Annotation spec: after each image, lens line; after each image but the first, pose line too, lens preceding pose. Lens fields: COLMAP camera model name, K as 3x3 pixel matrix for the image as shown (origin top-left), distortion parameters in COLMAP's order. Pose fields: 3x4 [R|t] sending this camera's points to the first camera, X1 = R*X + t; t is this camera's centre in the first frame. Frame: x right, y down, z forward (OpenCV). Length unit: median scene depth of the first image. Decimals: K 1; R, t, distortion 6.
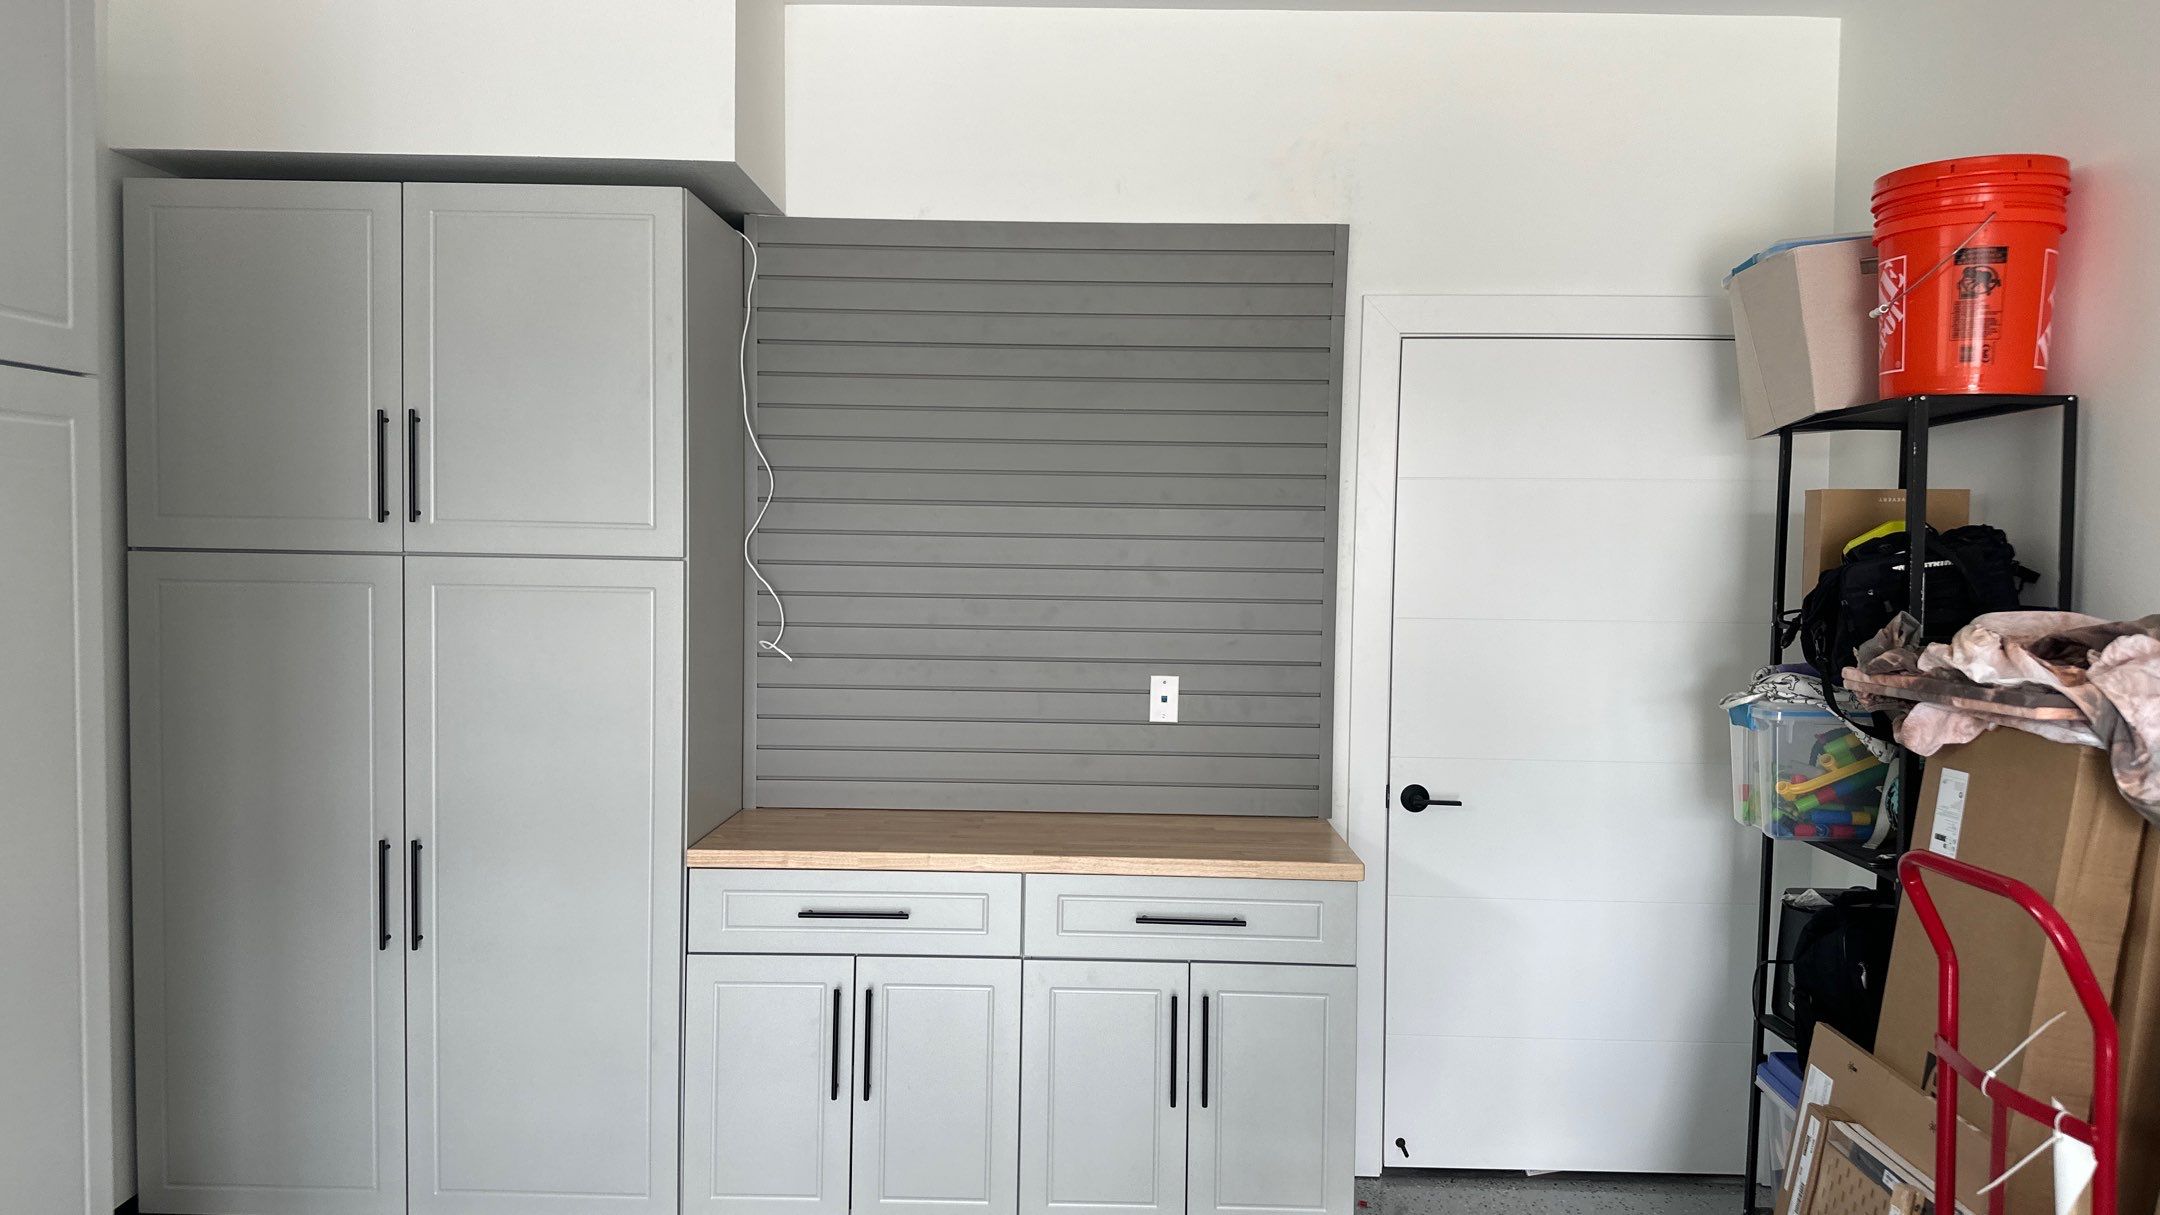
lens RADIAL K [[1660.2, 0, 1080.0], [0, 1660.2, 607.5], [0, 0, 1]] dist [0.231224, 0.000037]
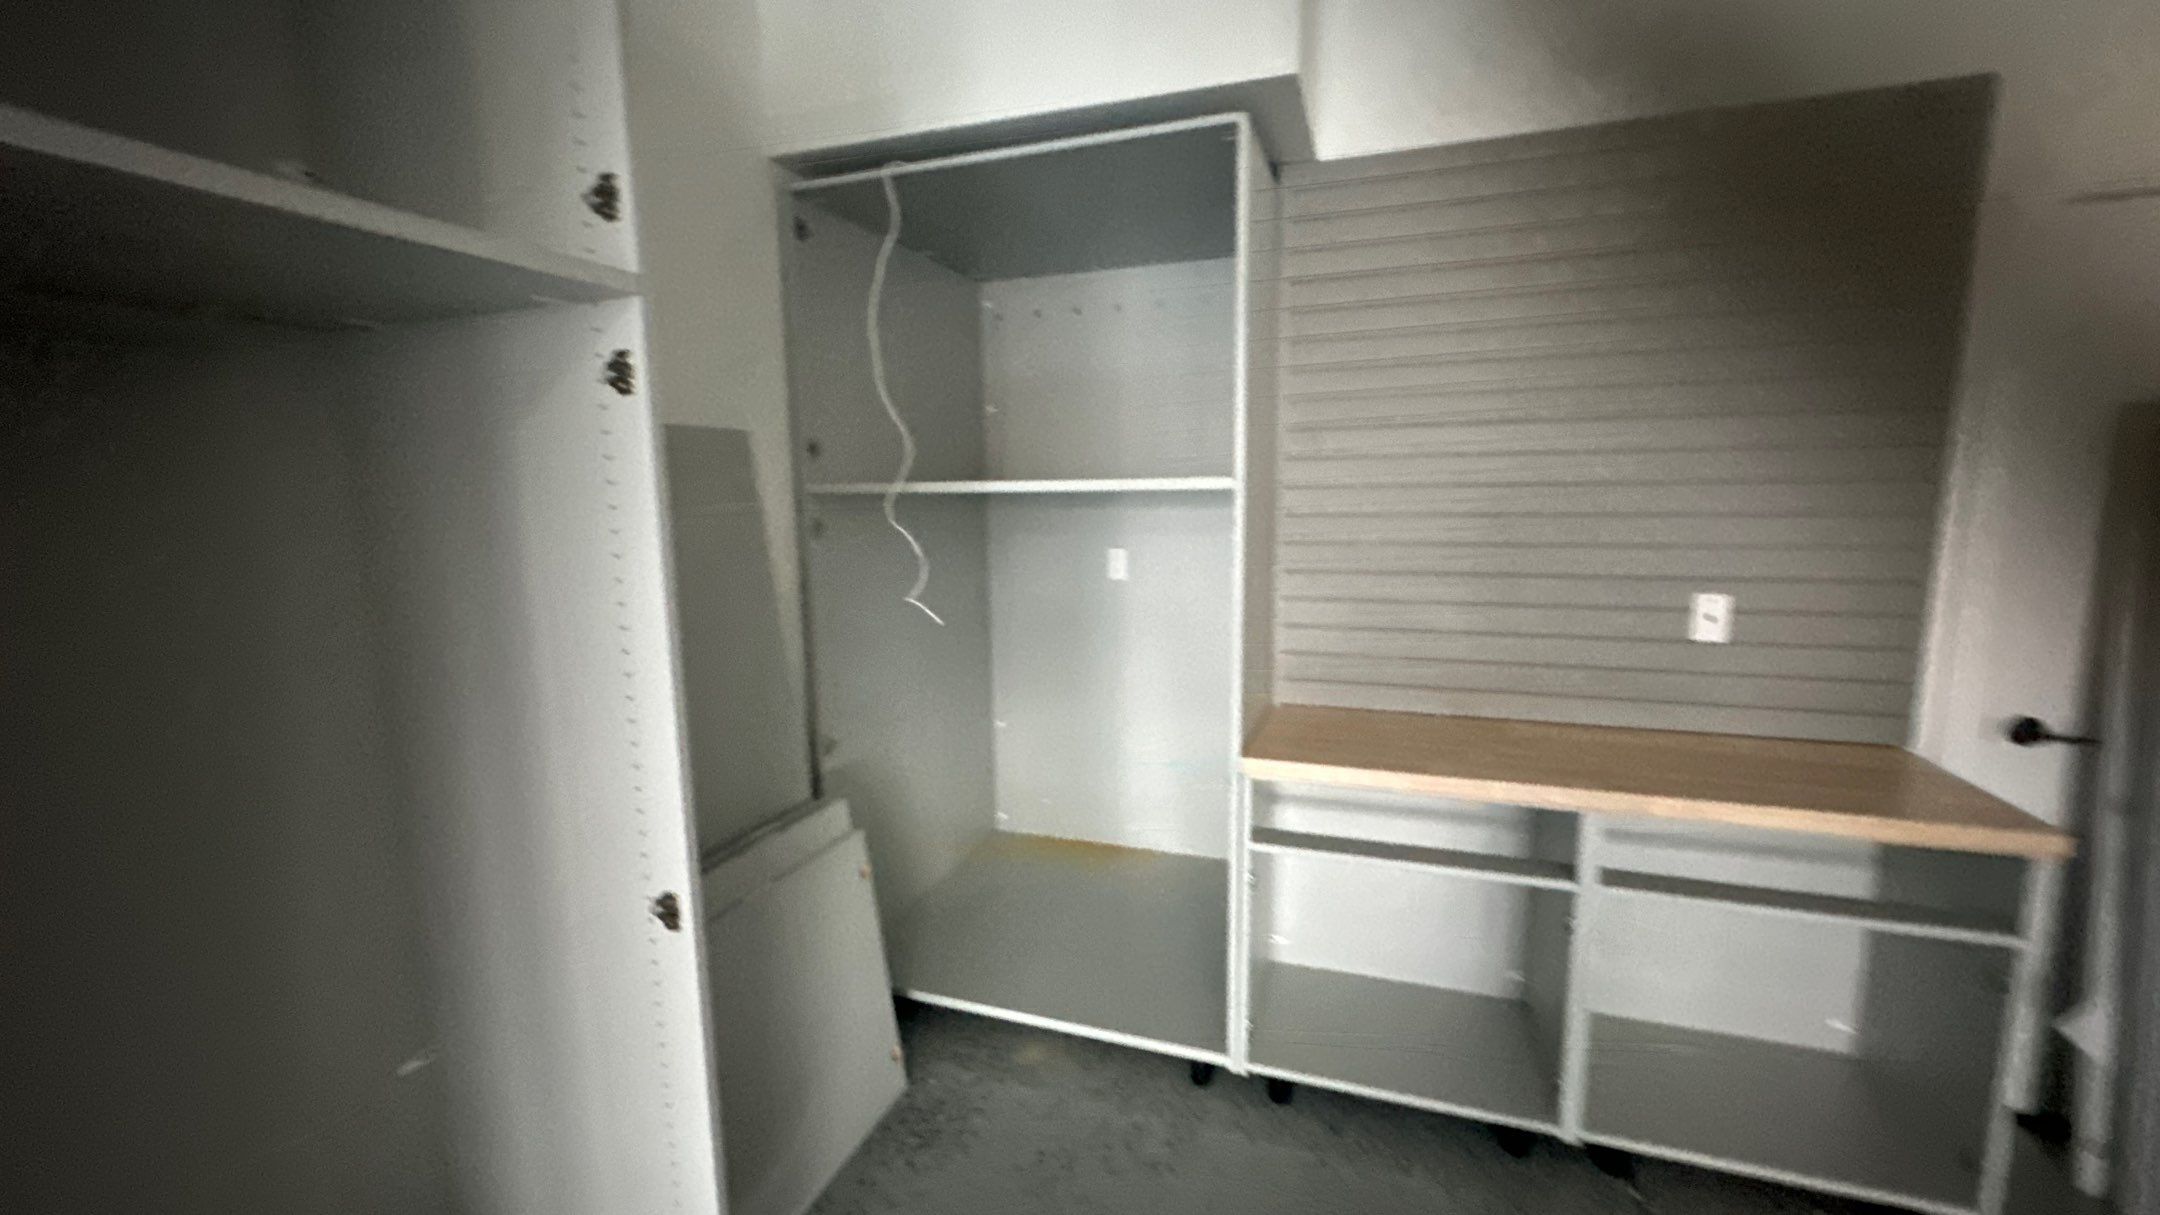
lens RADIAL K [[858.8, 0, 1091.1], [0, 858.8, 606.8], [0, 0, 1]] dist [-0.006654, 0.000143]
pose [[0.945475, 0.015781, -0.325311, -0.130300], [0.016286, 0.995285, 0.095617, -0.005018], [0.325286, -0.095702, 0.940760, 0.420171]]
